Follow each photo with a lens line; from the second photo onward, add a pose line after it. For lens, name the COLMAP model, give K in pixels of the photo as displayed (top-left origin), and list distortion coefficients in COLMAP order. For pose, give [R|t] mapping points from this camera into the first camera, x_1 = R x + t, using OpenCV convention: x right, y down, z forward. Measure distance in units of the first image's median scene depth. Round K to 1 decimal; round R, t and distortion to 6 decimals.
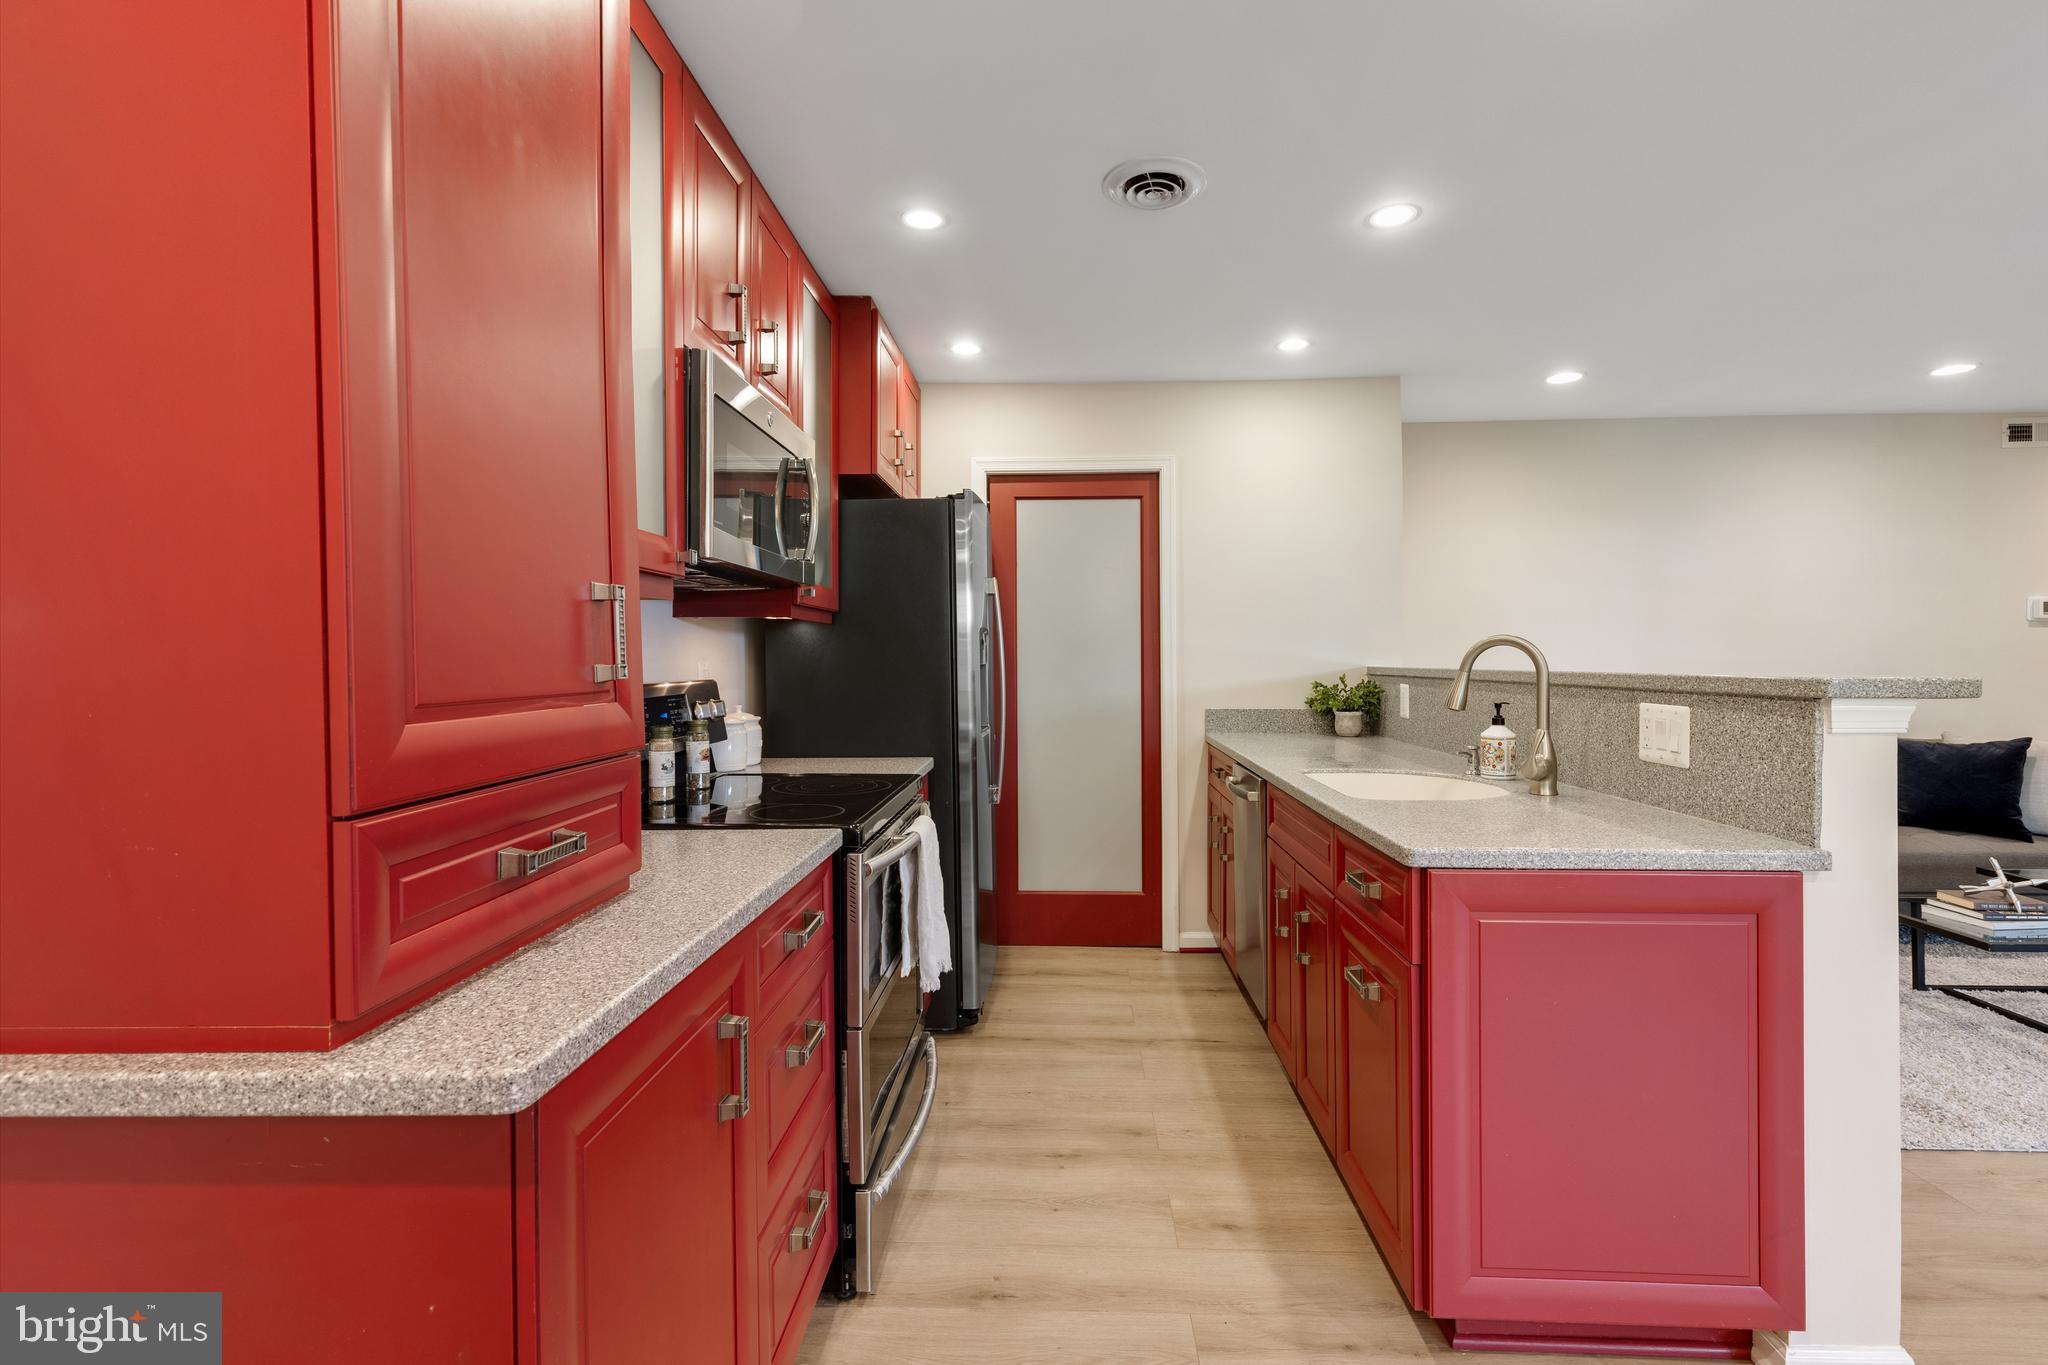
lens RADIAL K [[916.2, 0, 1026.2], [0, 916.2, 665.1], [0, 0, 1]] dist [0.006182, -0.001339]
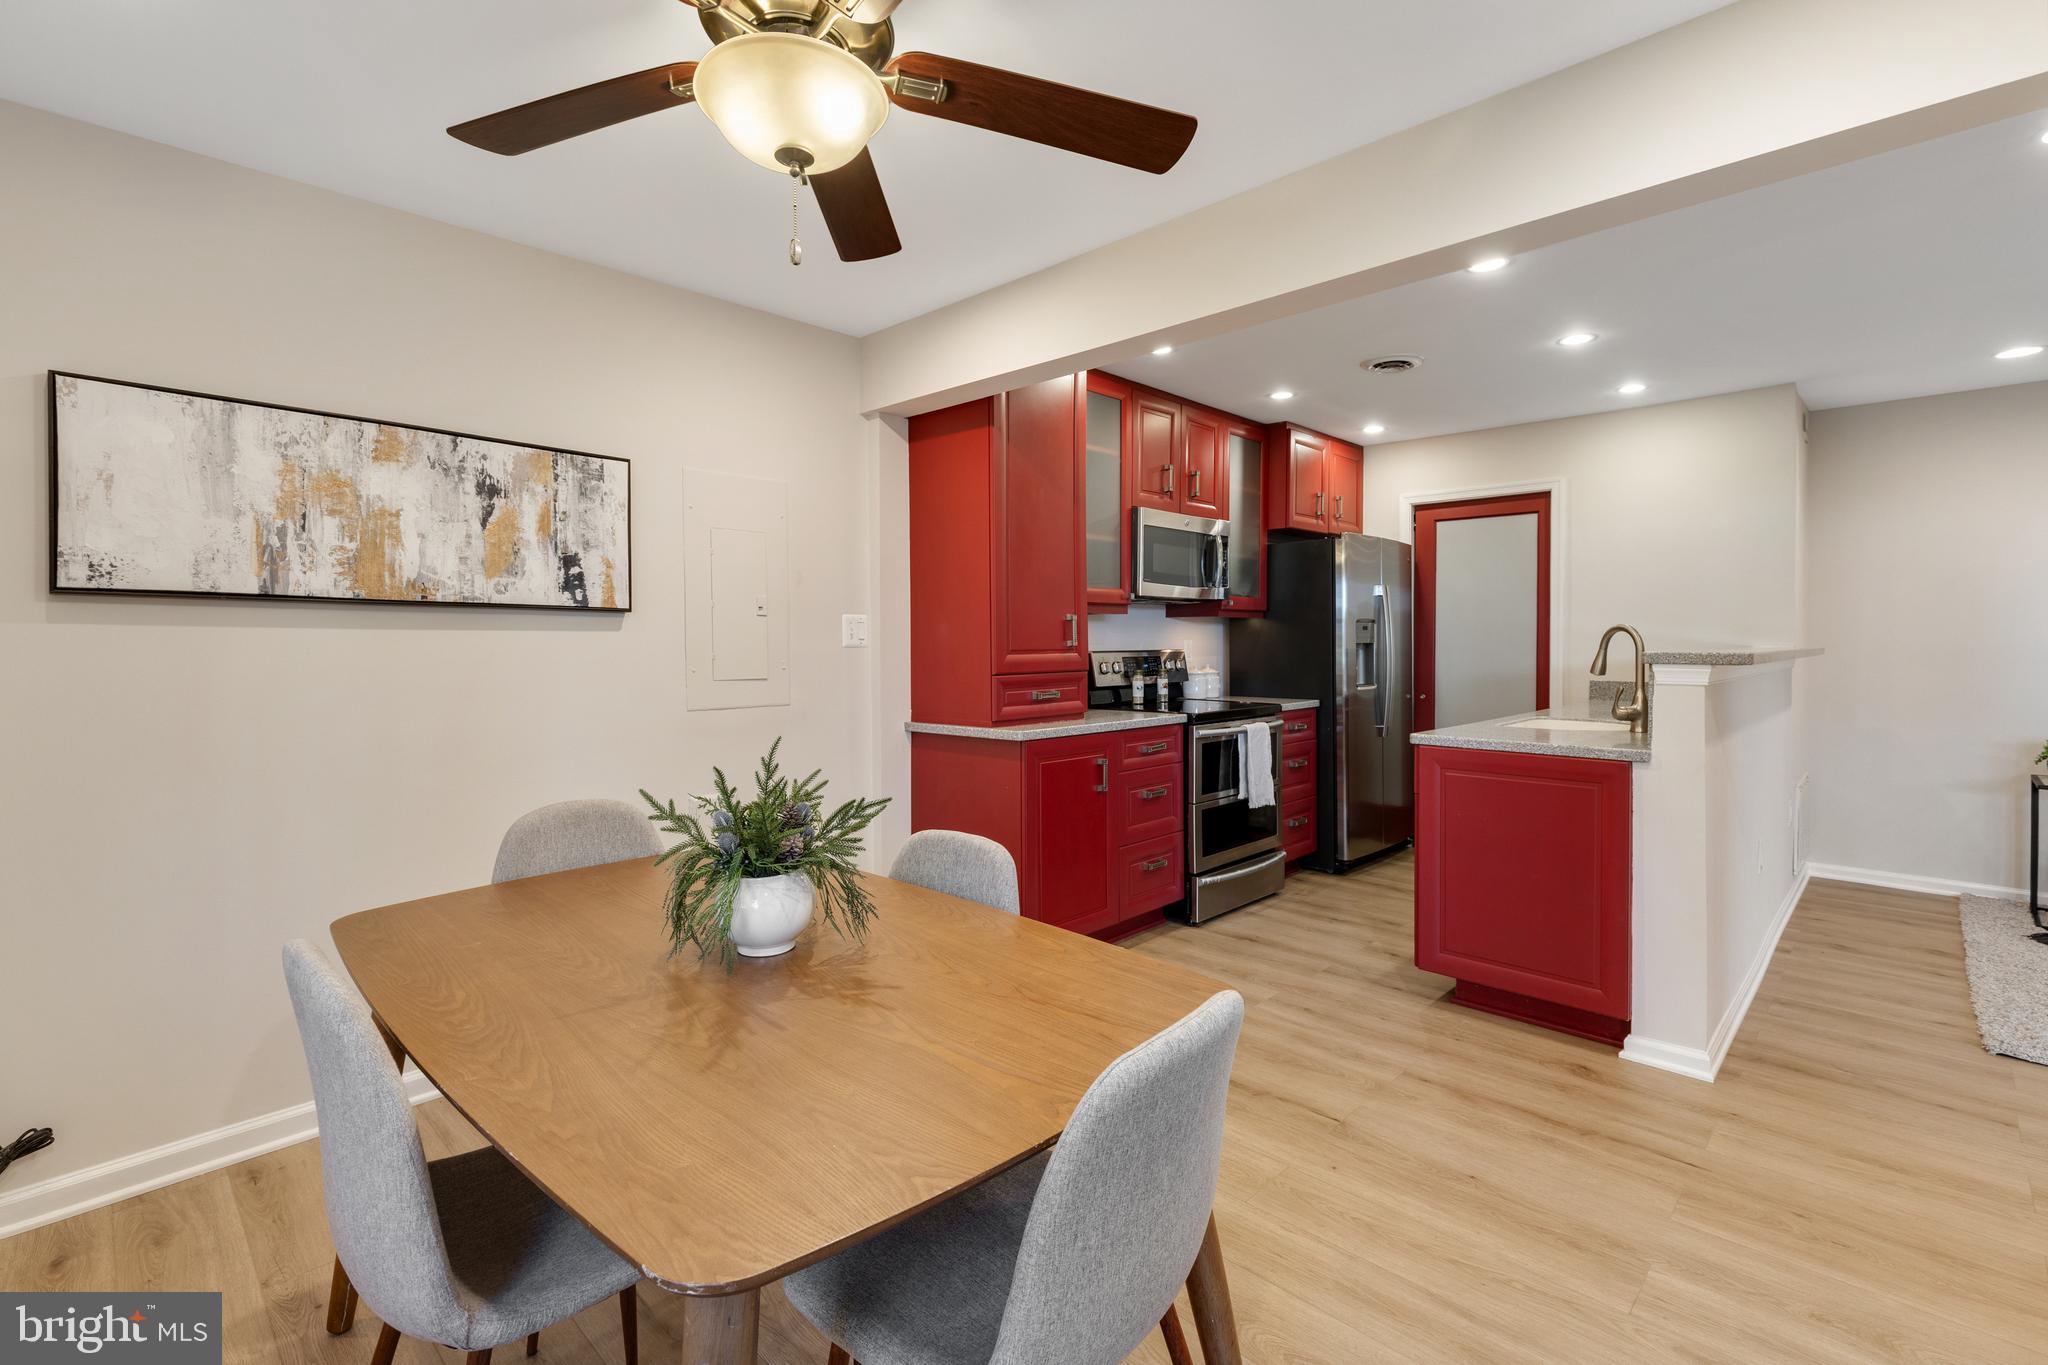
lens RADIAL K [[916.2, 0, 1033.1], [0, 916.2, 655.0], [0, 0, 1]] dist [0.006182, -0.001339]
pose [[0.751084, 0.014799, -0.660041, 0.650942], [-0.007113, 0.999872, 0.014324, 0.001719], [0.660168, -0.006064, 0.751093, -0.612578]]
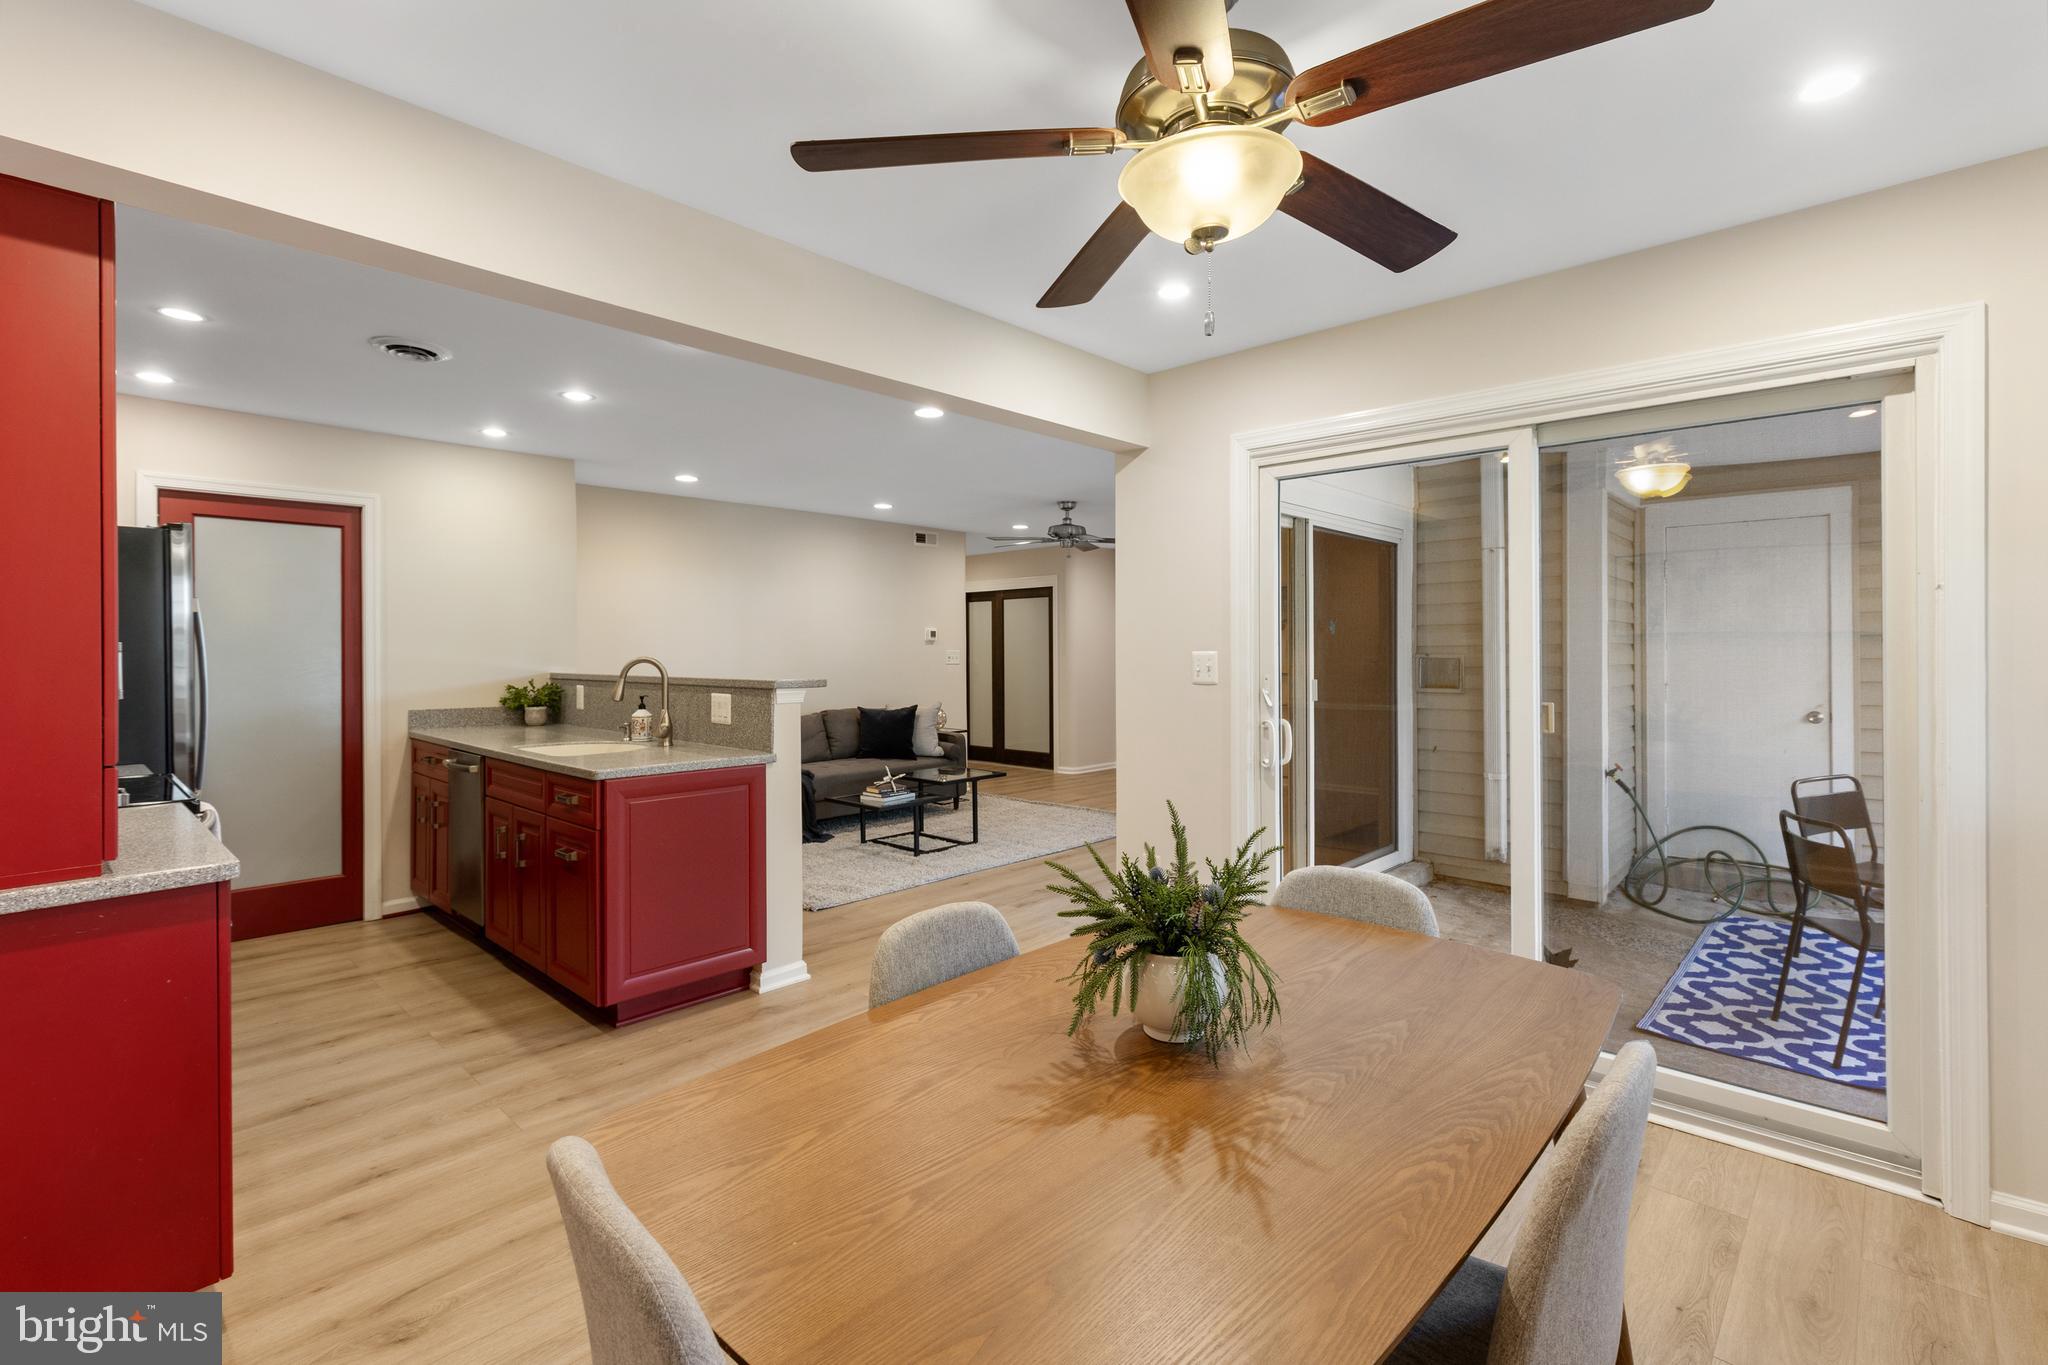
lens RADIAL K [[916.2, 0, 1030.3], [0, 916.2, 651.9], [0, 0, 1]] dist [0.006182, -0.001339]
pose [[0.648784, 0.002584, 0.760968, -0.277138], [0.005262, 0.999955, -0.007881, -0.020827], [-0.760954, 0.009117, 0.648742, -0.577727]]
